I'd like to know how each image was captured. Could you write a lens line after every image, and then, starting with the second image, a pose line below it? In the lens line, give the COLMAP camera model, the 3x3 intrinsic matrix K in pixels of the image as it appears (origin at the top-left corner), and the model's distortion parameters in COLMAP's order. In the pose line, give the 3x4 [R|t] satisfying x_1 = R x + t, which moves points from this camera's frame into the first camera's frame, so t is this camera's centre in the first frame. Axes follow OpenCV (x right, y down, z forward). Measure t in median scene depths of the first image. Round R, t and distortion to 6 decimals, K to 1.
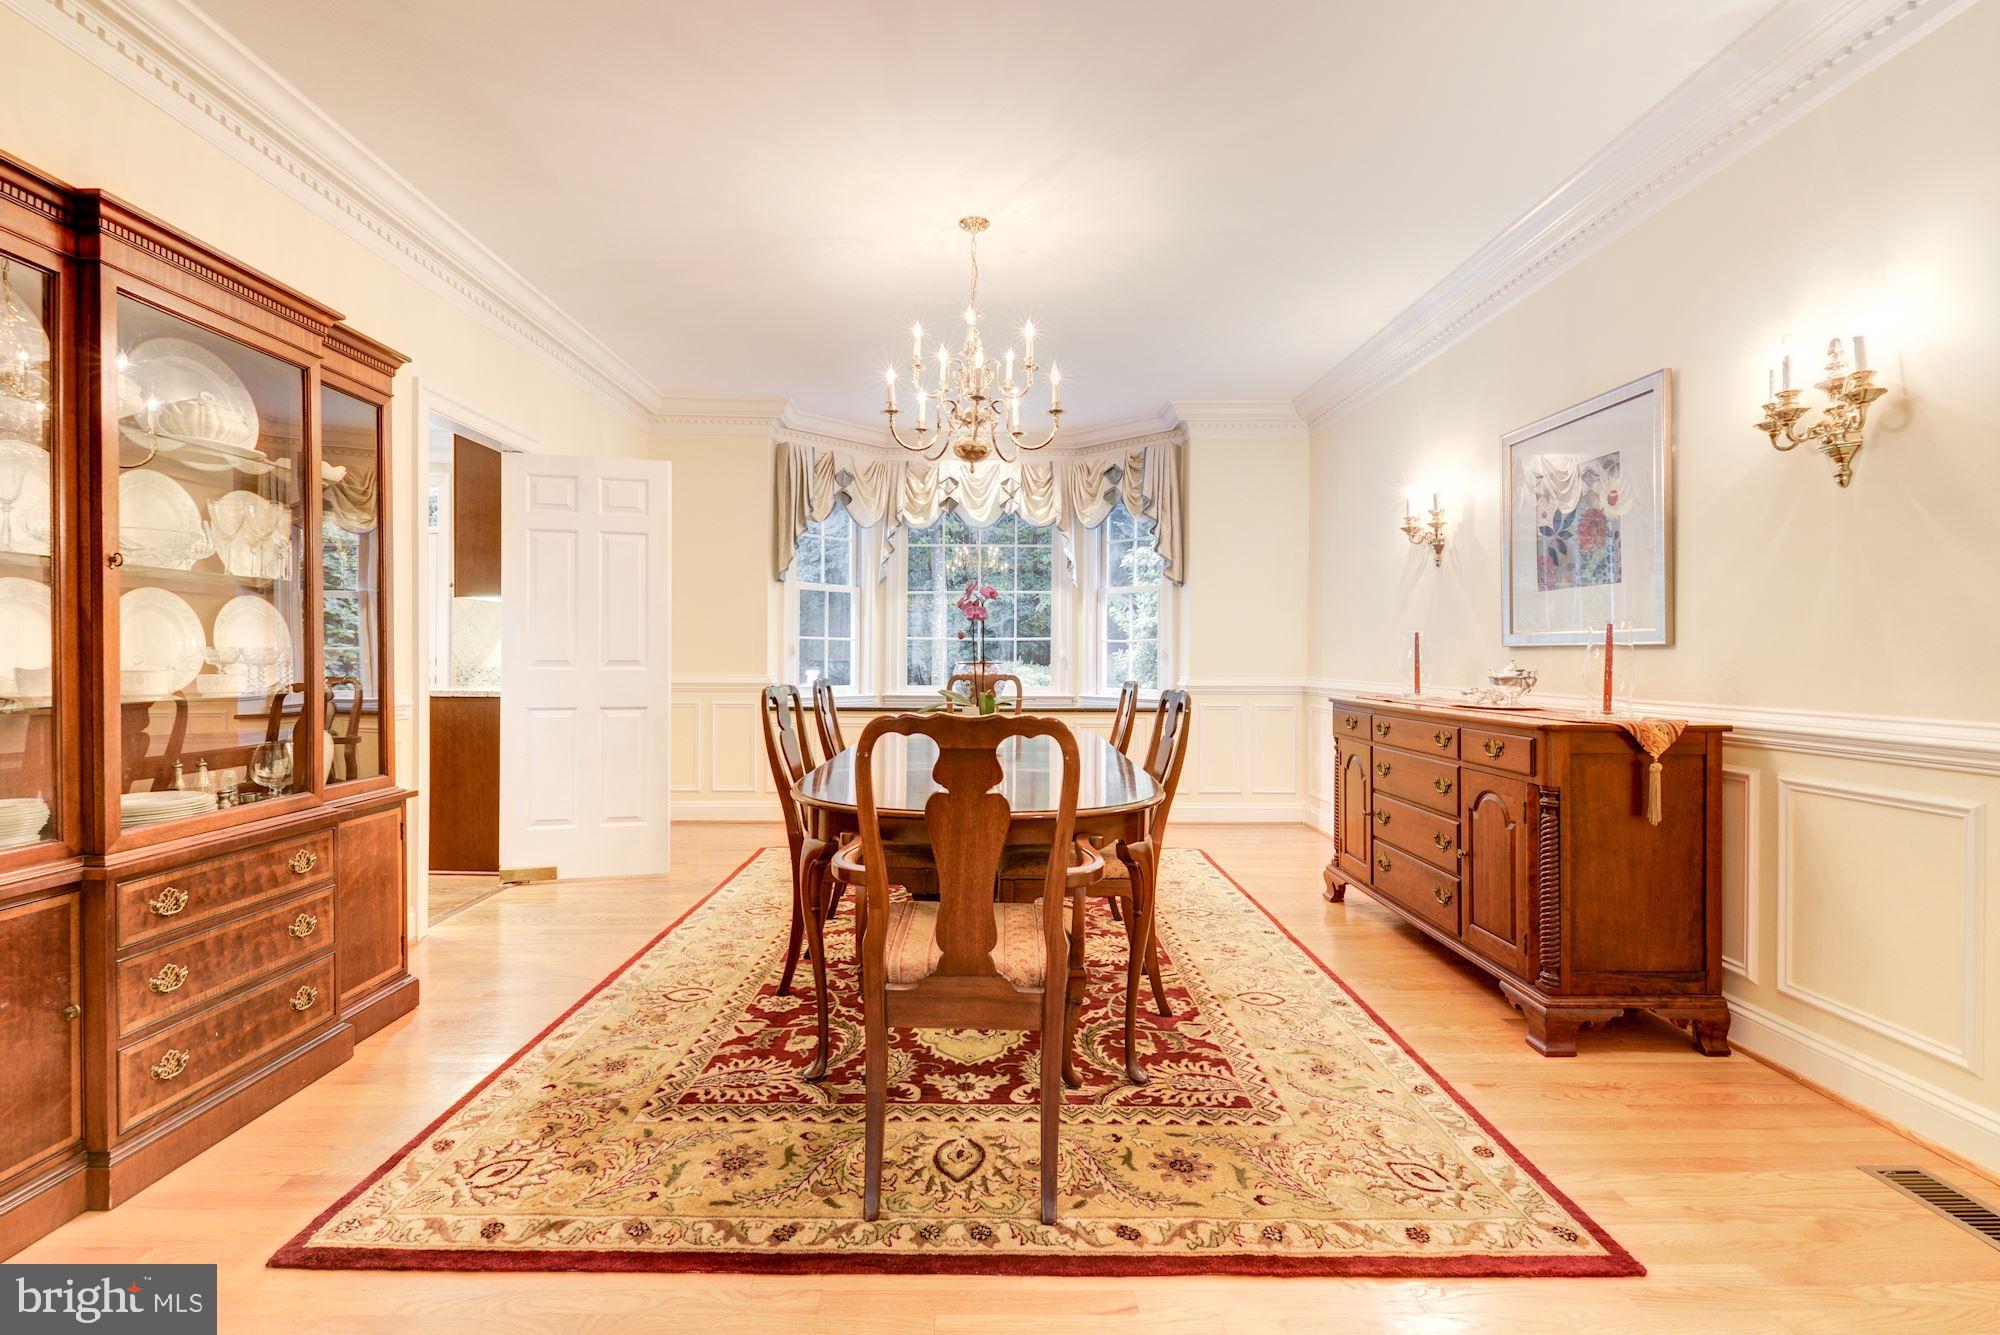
lens RADIAL K [[851.6, 0, 974.2], [0, 851.6, 664.2], [0, 0, 1]] dist [0.016400, -0.009503]
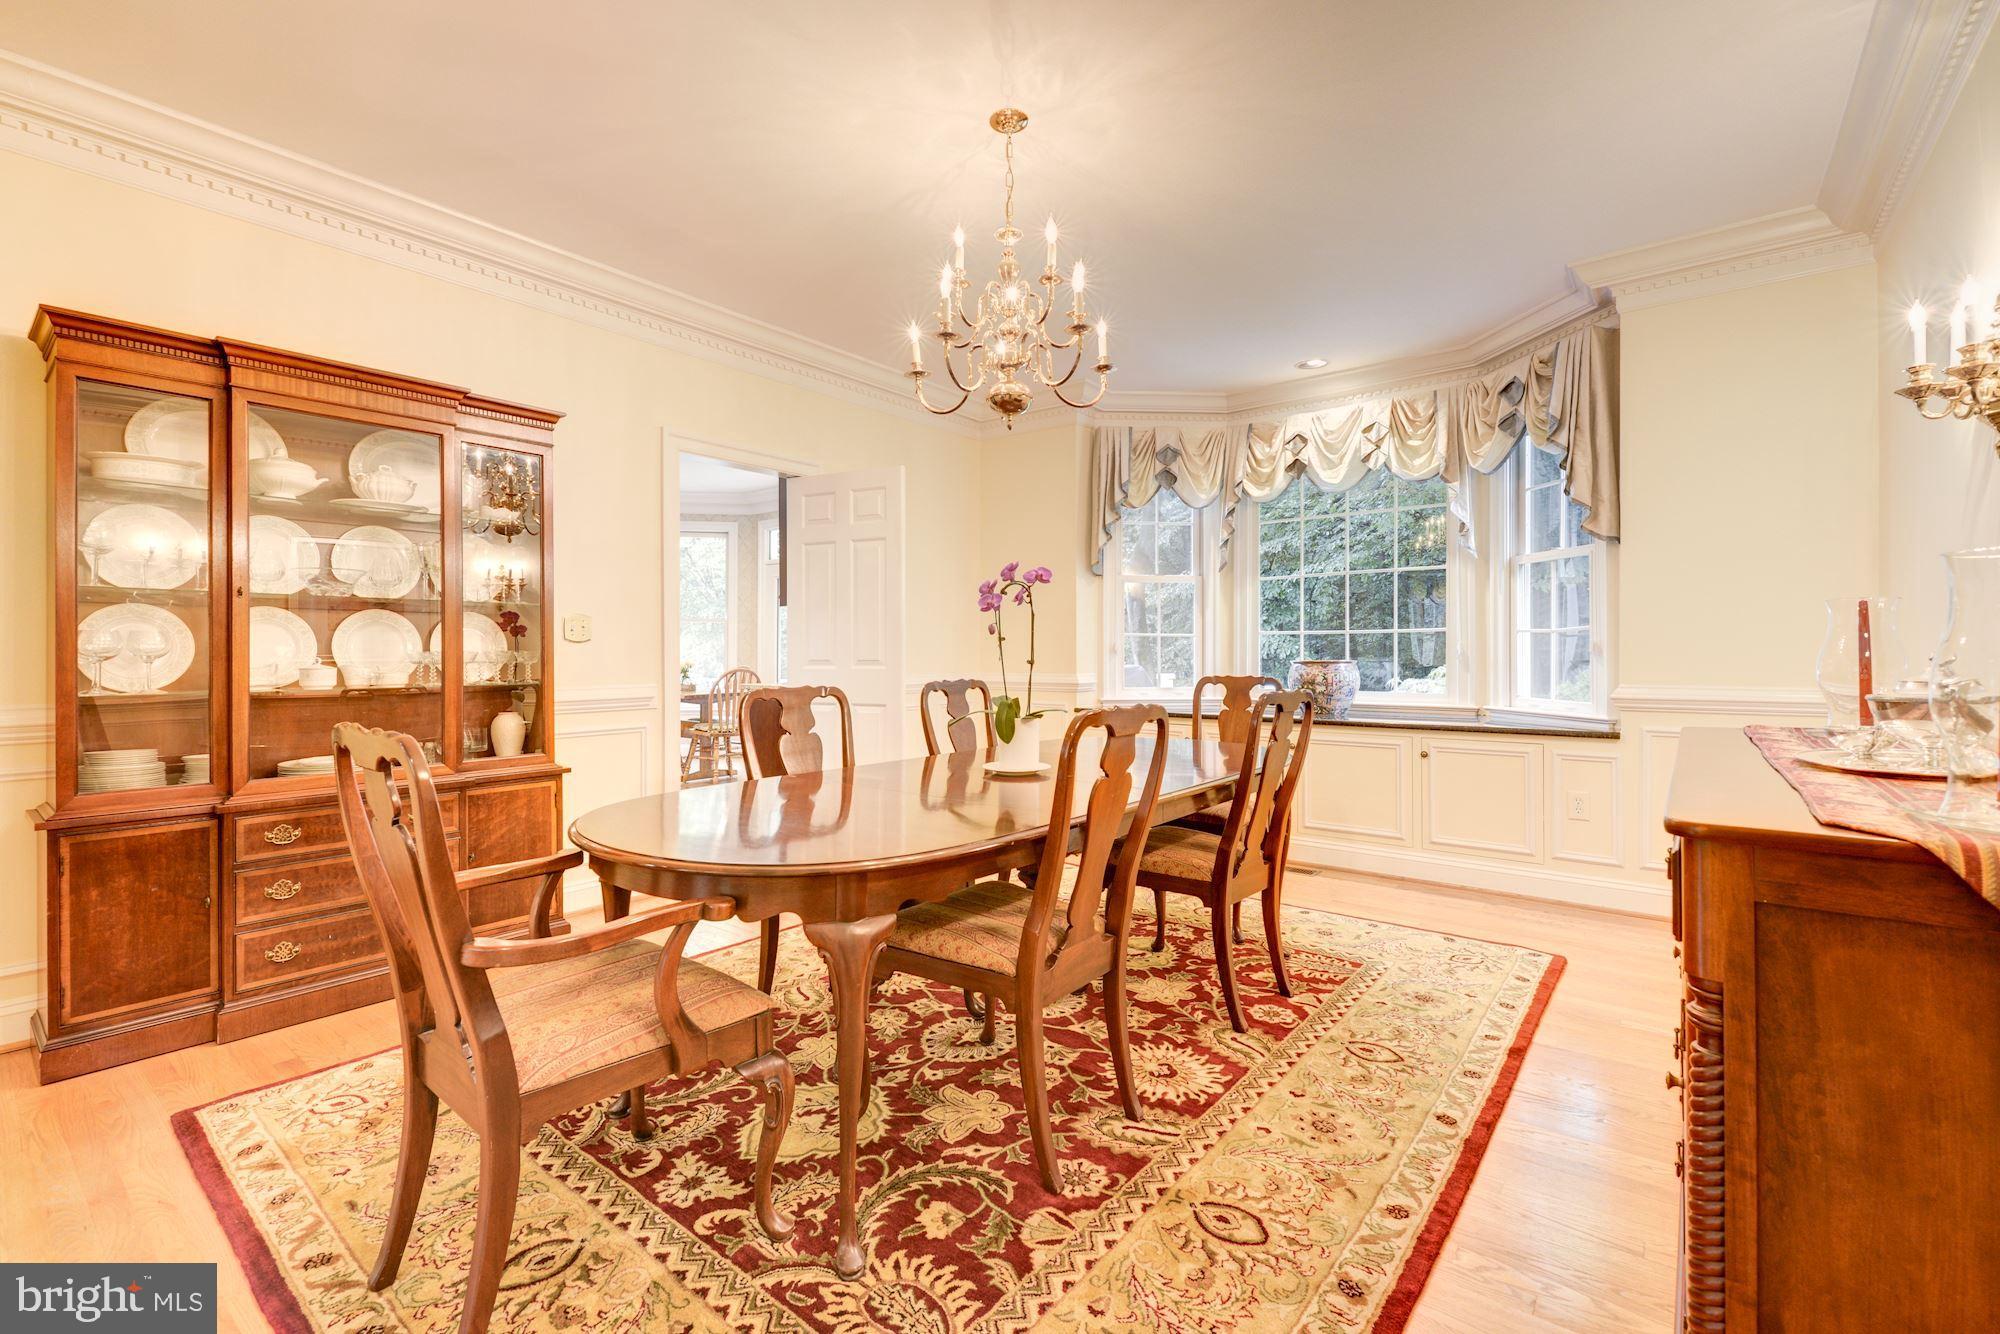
lens RADIAL K [[851.6, 0, 1000.3], [0, 851.6, 657.3], [0, 0, 1]] dist [0.016400, -0.009503]
pose [[0.789717, -0.002728, -0.613465, 0.727906], [-0.000797, 0.999985, -0.005472, -0.003774], [0.613470, 0.004810, 0.789703, 0.532874]]
